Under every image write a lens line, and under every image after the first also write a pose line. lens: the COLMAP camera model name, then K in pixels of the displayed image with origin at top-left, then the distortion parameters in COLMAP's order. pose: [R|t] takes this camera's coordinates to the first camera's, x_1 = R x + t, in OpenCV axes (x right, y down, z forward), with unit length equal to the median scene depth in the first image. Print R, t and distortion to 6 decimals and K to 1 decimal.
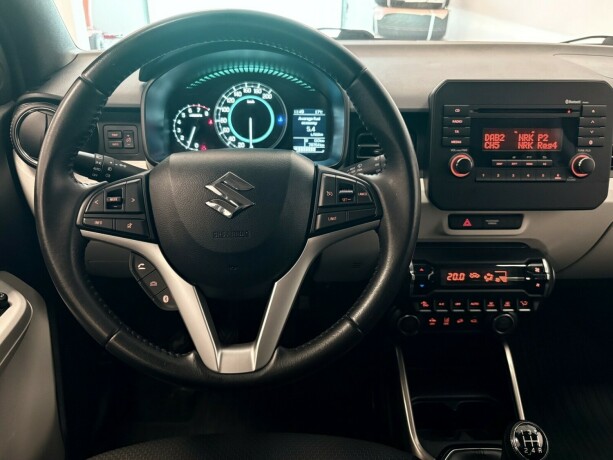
lens RADIAL K [[499.3, 0, 306.9], [0, 499.3, 232.9], [0, 0, 1]] dist [-0.014436, 0.037289]
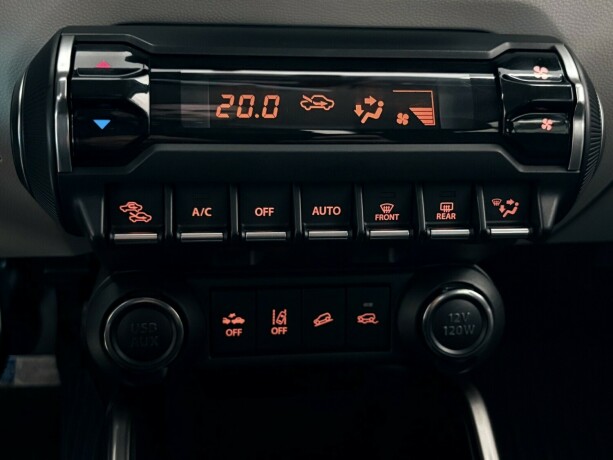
lens RADIAL K [[721.7, 0, 304.2], [0, 721.7, 230.0], [0, 0, 1]] dist [0.018777, 0.000000]
pose [[0.997422, -0.017324, 0.069630, 0.297636], [0.027601, 0.988384, -0.149453, 0.211050], [-0.066232, 0.150990, 0.986314, 0.617553]]
